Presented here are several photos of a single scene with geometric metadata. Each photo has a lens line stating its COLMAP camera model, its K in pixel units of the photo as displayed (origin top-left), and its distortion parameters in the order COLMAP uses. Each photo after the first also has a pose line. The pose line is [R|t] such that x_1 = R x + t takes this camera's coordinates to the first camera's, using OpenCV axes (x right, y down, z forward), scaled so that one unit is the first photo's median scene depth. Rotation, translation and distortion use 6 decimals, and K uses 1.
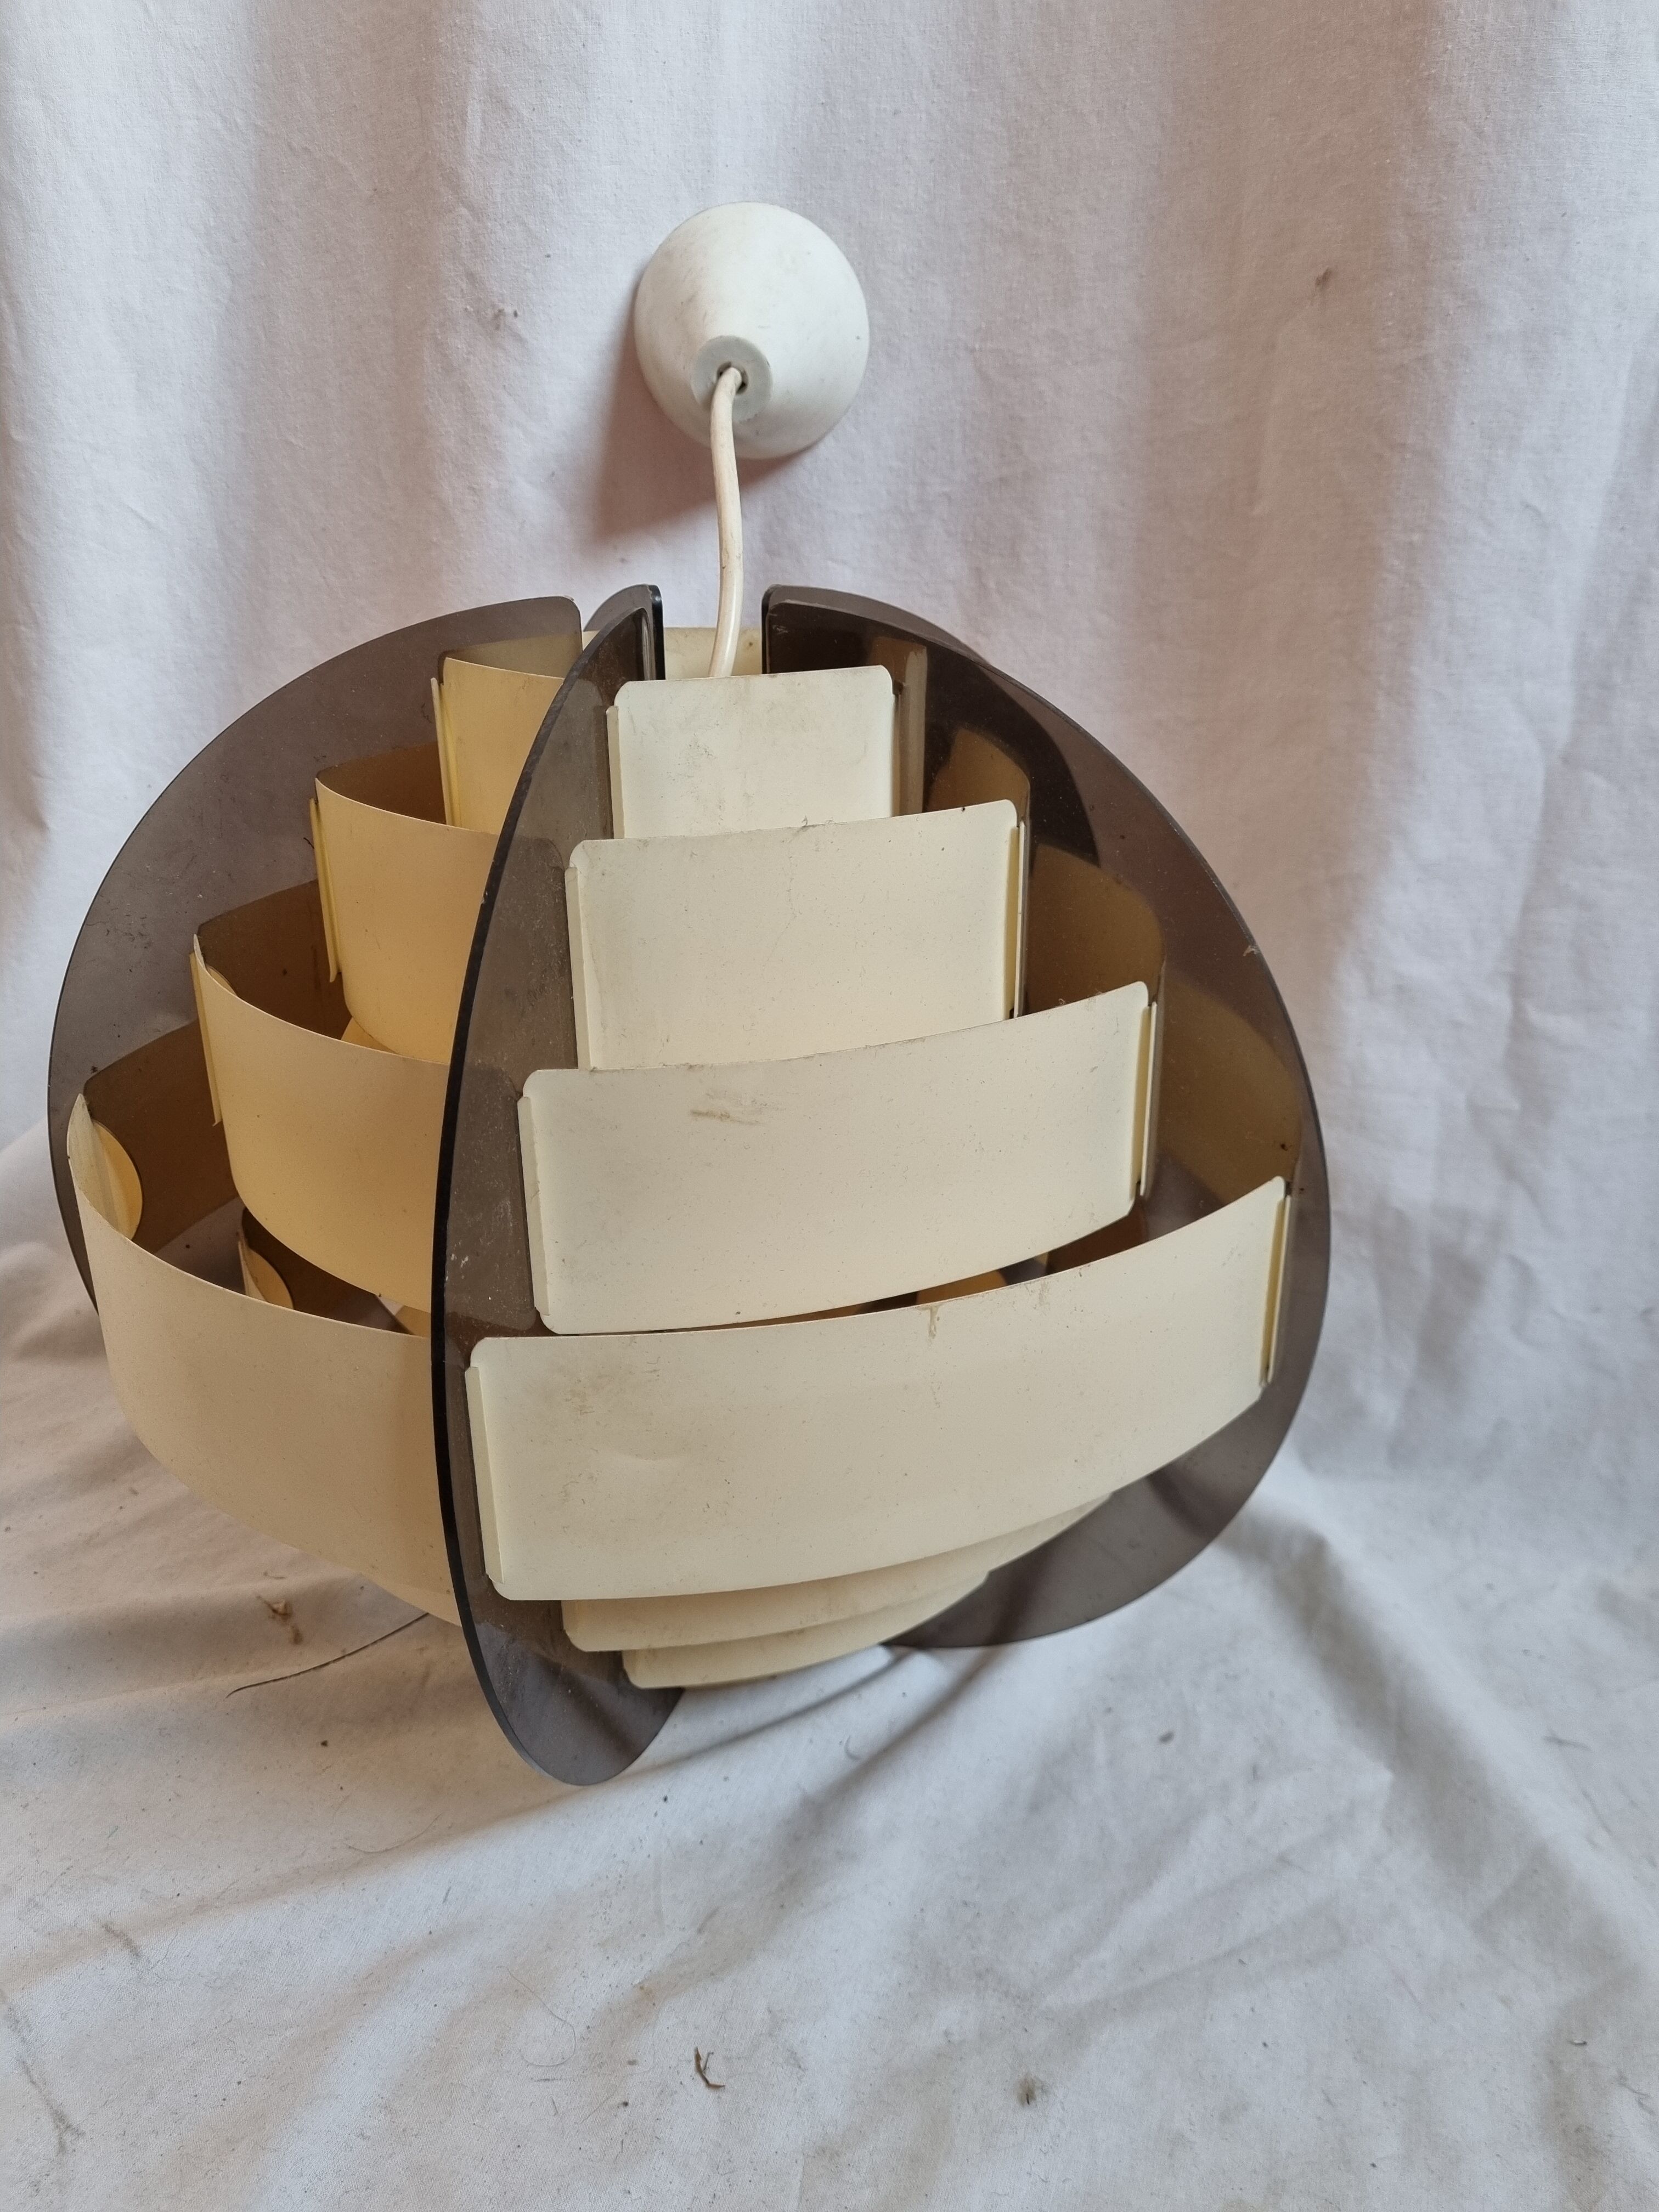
lens RADIAL K [[1797.8, 0, 829.5], [0, 1797.8, 1106.0], [0, 0, 1]] dist [0.047380, -0.054127]
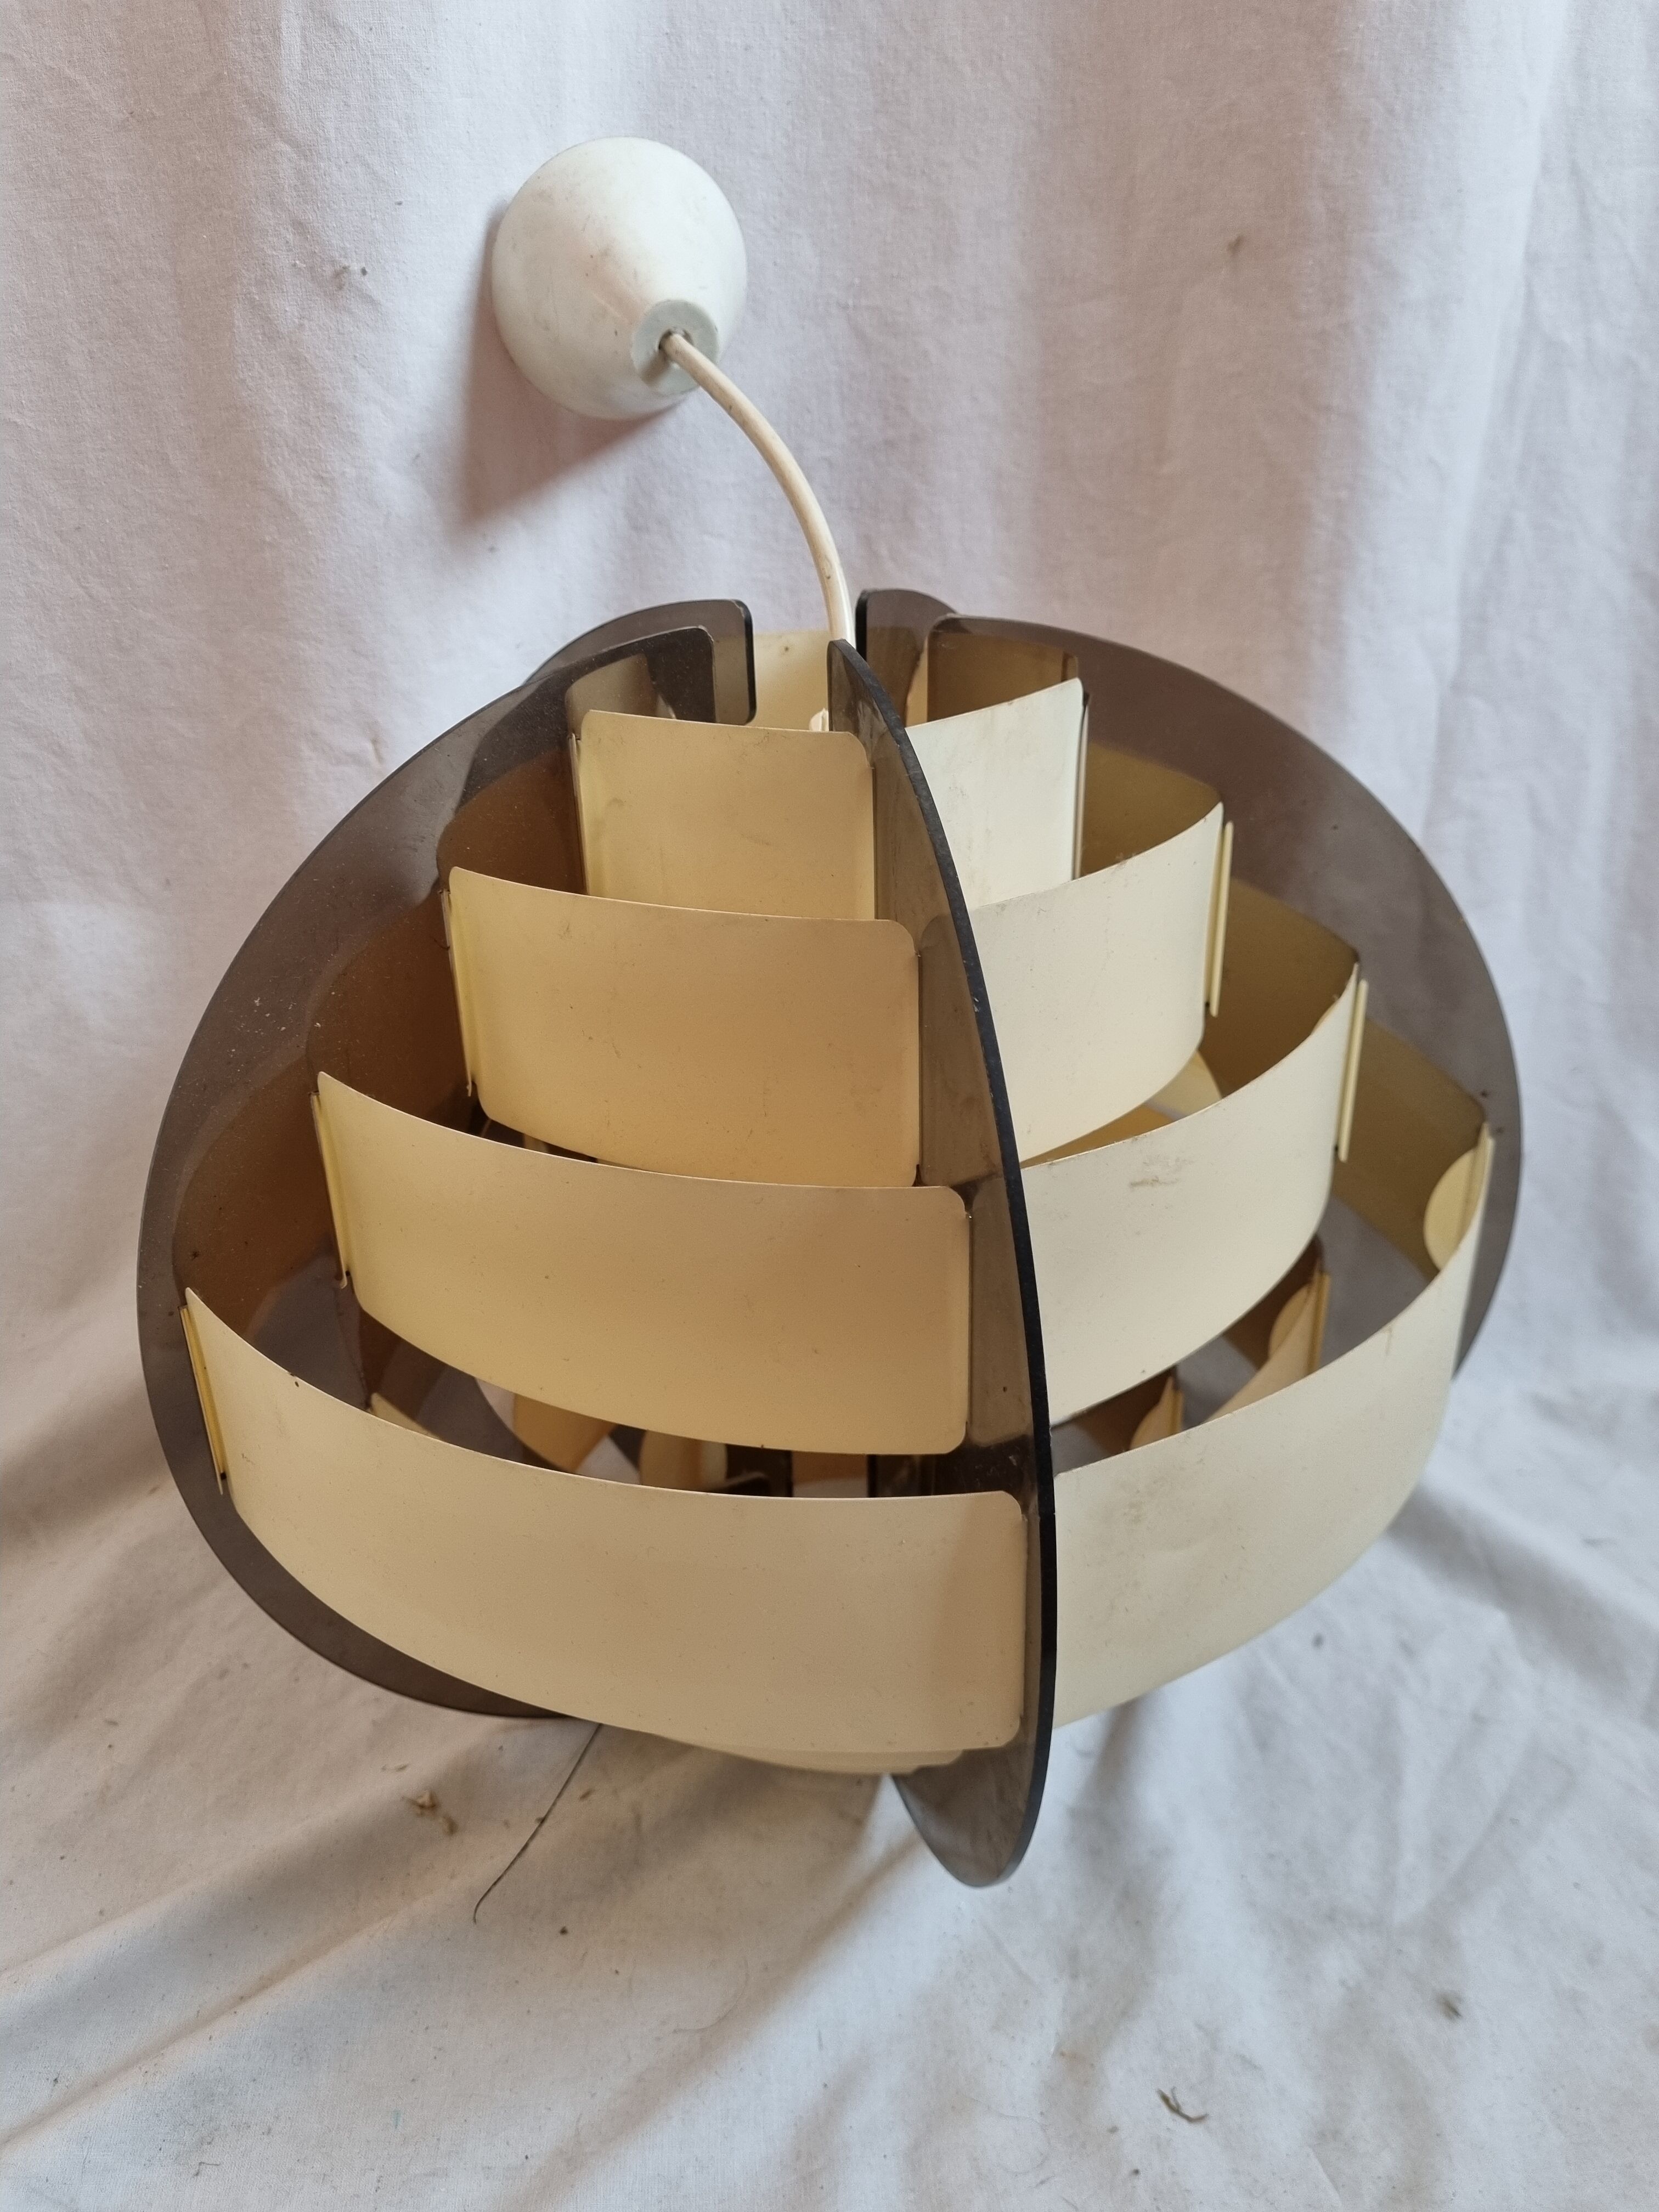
lens RADIAL K [[1792.2, 0, 824.3], [0, 1792.2, 1087.4], [0, 0, 1]] dist [0.041084, -0.049052]
pose [[0.903844, -0.181906, 0.387267, -0.413233], [0.157836, 0.983040, 0.093376, -0.114590], [-0.397685, -0.023273, 0.917227, 0.136477]]
